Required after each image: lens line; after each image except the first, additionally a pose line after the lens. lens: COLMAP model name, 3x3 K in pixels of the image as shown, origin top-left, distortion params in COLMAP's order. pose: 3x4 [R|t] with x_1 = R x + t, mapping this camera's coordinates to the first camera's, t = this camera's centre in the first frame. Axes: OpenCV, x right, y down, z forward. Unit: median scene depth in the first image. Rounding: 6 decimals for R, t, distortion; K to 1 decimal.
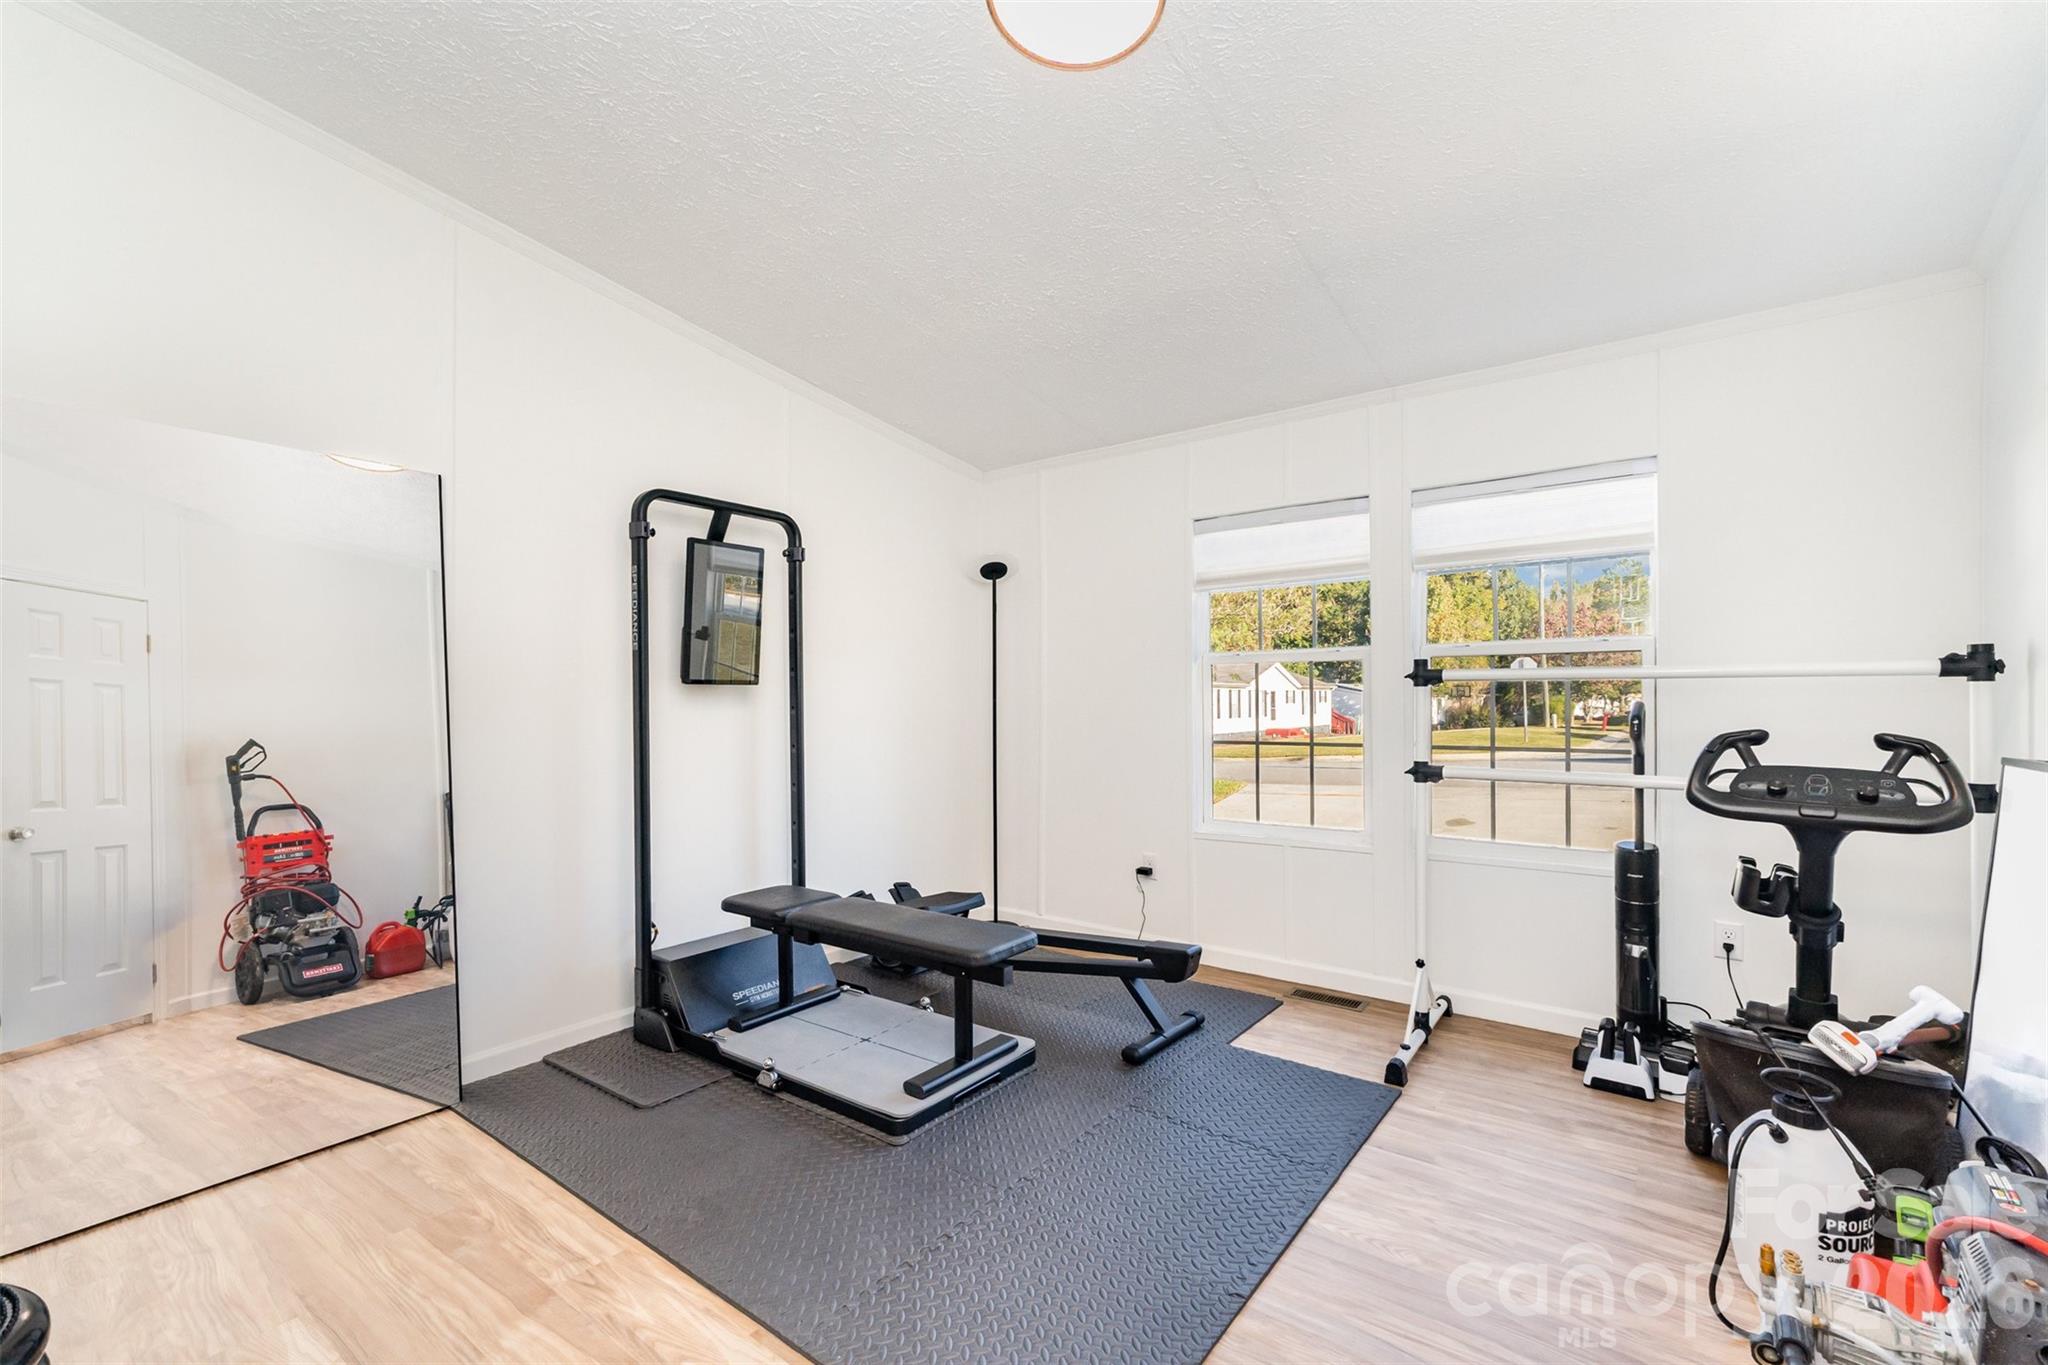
lens RADIAL K [[864.6, 0, 1024.0], [0, 864.6, 682.5], [0, 0, 1]] dist [0.002070, 0.000622]
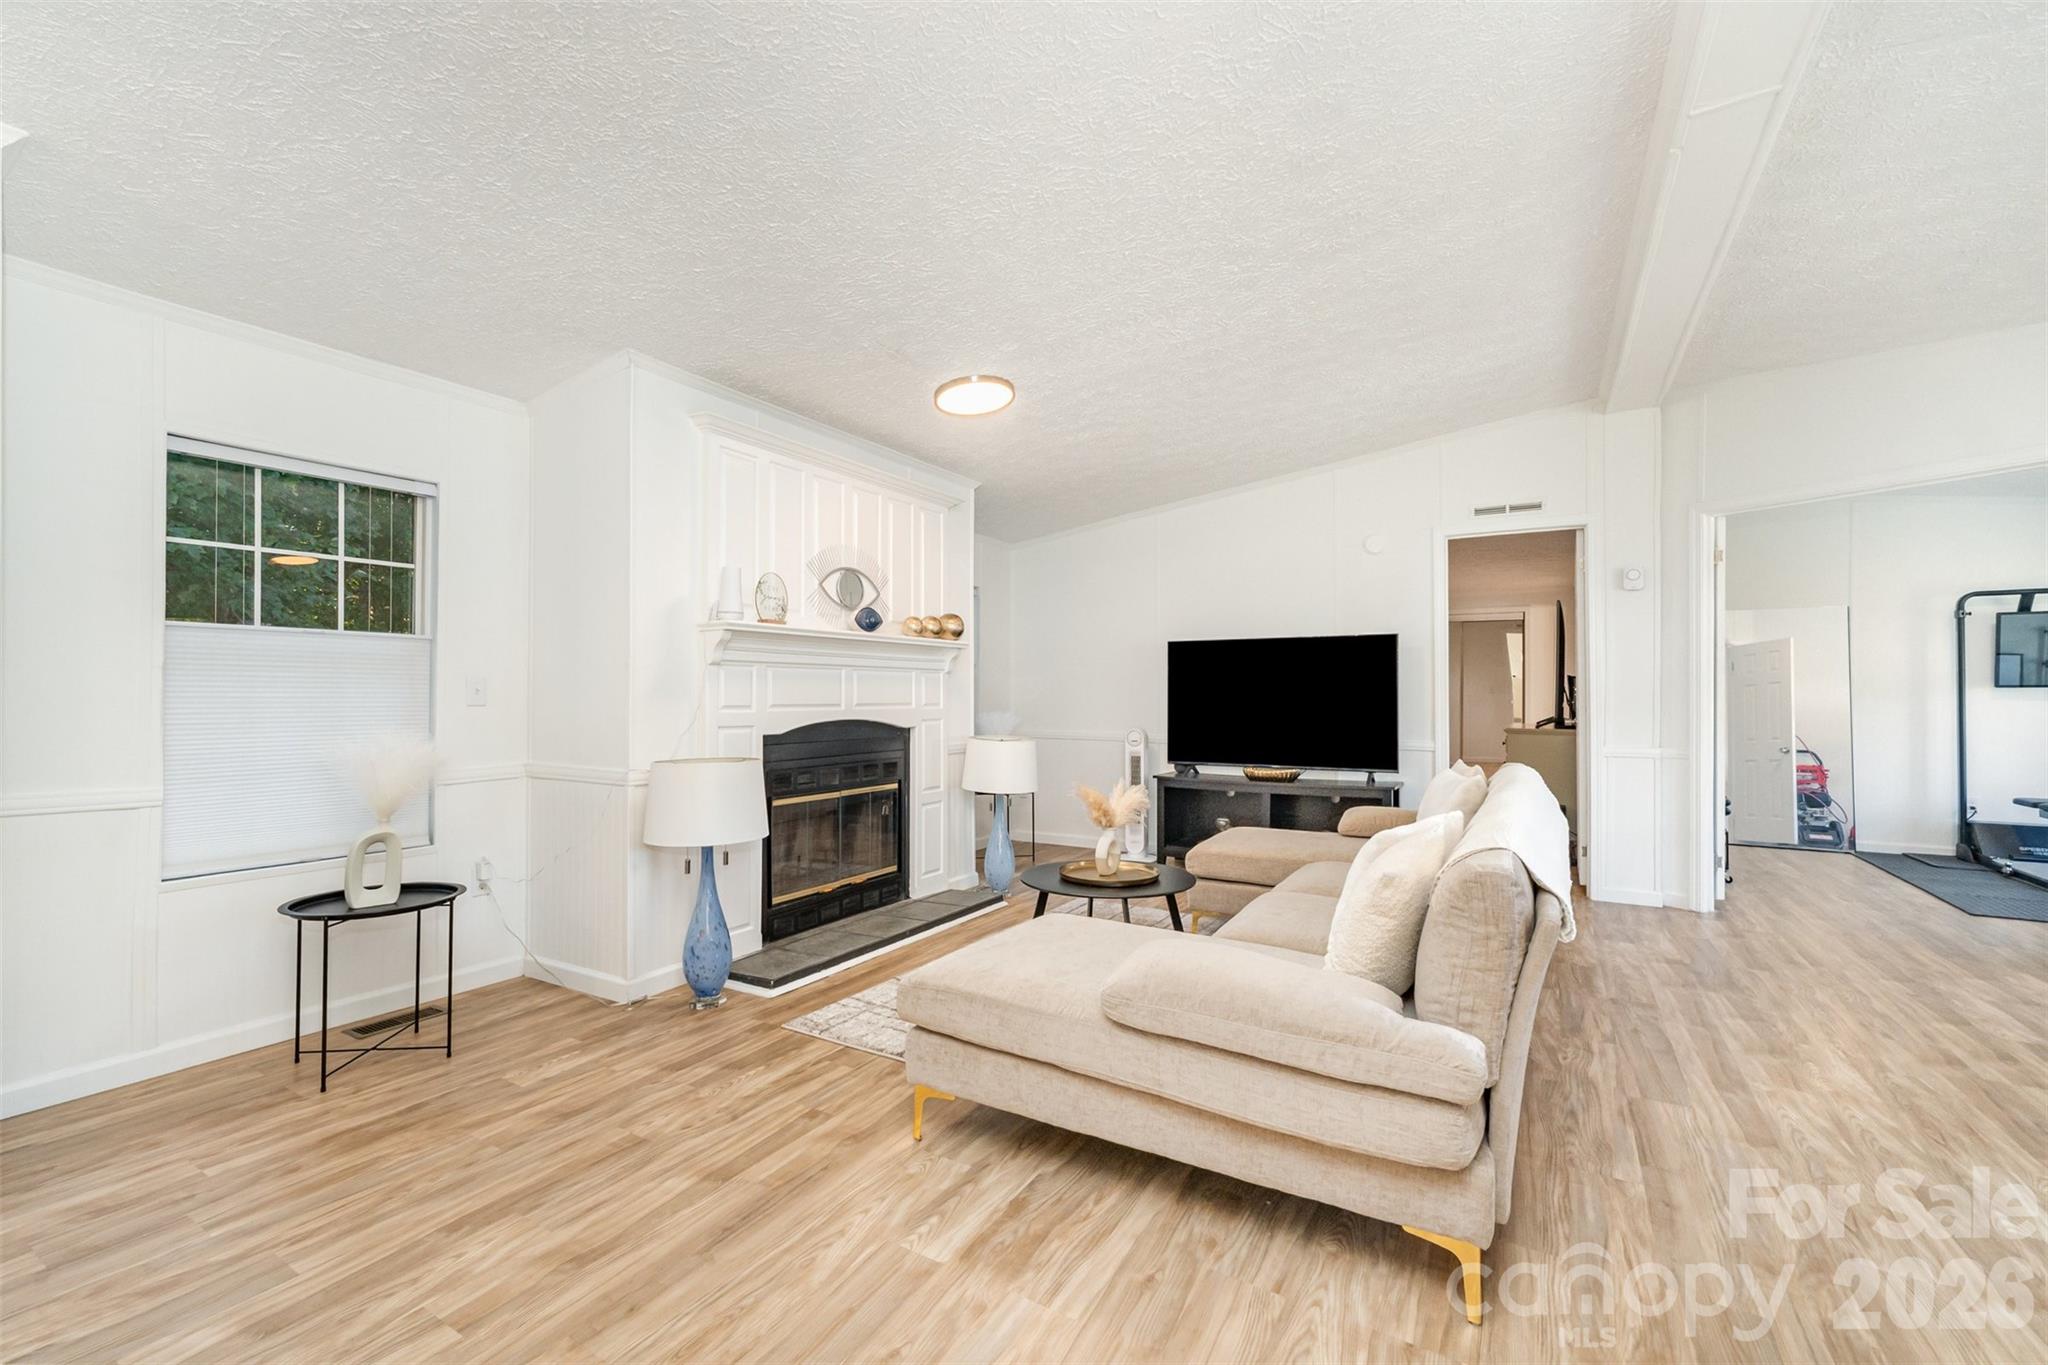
lens RADIAL K [[864.6, 0, 1024.0], [0, 864.6, 682.5], [0, 0, 1]] dist [0.002070, 0.000622]
pose [[0.100718, 0.000397, -0.994915, 1.331468], [-0.002997, 0.999996, 0.000096, -0.005697], [0.994910, 0.002973, 0.100719, -1.371886]]
